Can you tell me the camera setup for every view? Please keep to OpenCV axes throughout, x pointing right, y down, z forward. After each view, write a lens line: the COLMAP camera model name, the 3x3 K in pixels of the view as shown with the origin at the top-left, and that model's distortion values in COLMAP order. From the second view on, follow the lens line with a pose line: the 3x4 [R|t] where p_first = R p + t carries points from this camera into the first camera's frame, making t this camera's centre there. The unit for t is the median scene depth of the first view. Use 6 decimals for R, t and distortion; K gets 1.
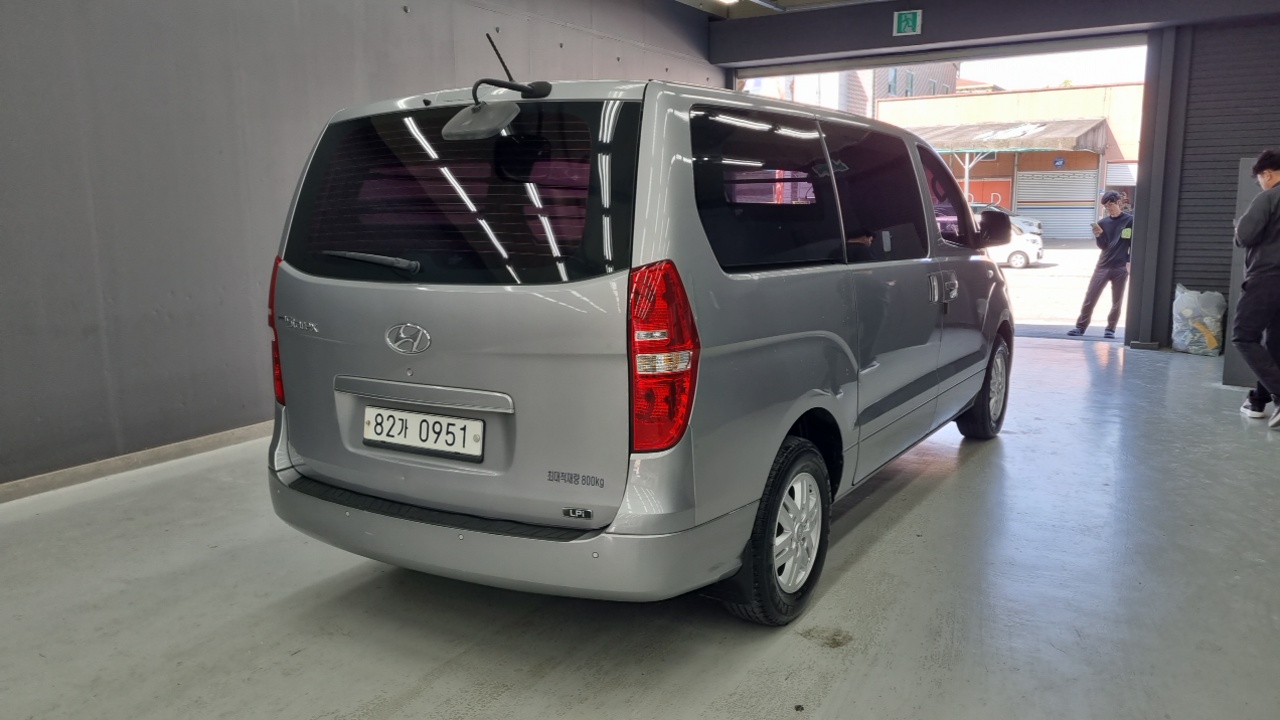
lens RADIAL K [[1013.8, 0, 639.0], [0, 1013.8, 365.8], [0, 0, 1]] dist [0.042336, -0.048639]
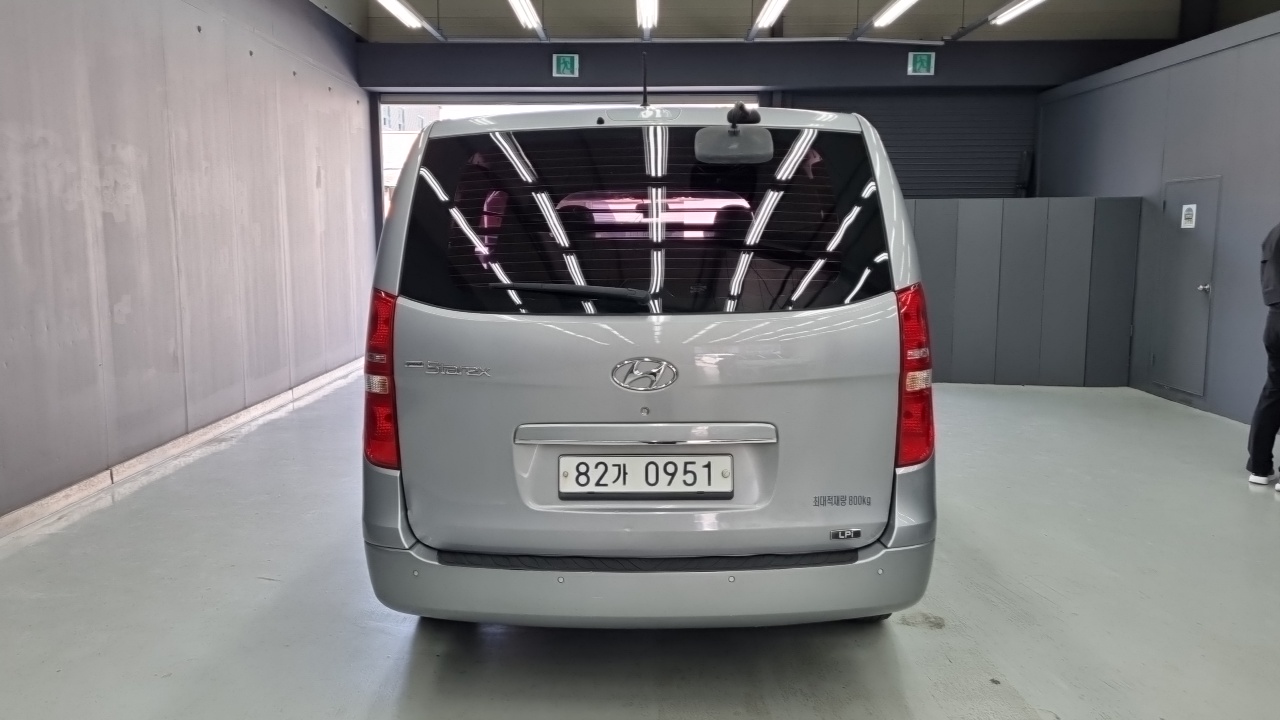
lens RADIAL K [[1013.8, 0, 634.0], [0, 1013.8, 365.6], [0, 0, 1]] dist [0.042336, -0.048639]
pose [[0.852217, -0.058684, 0.519887, -0.696268], [0.075244, 0.997107, -0.010790, -0.025251], [-0.517749, 0.048313, 0.854167, 0.217489]]
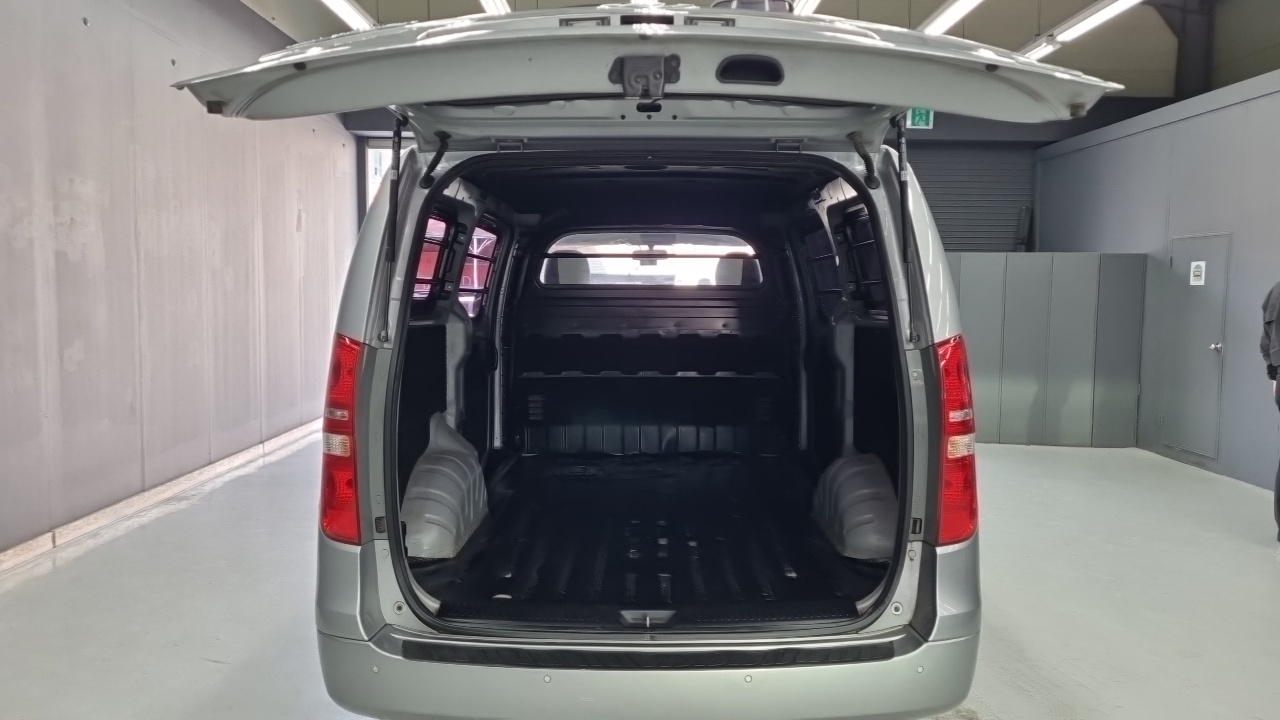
lens RADIAL K [[1013.8, 0, 648.4], [0, 1013.8, 352.4], [0, 0, 1]] dist [0.042336, -0.048639]
pose [[0.839282, -0.015318, 0.543481, -0.643767], [0.066006, 0.995080, -0.073885, -0.032873], [-0.539675, 0.097883, 0.836164, 0.322182]]
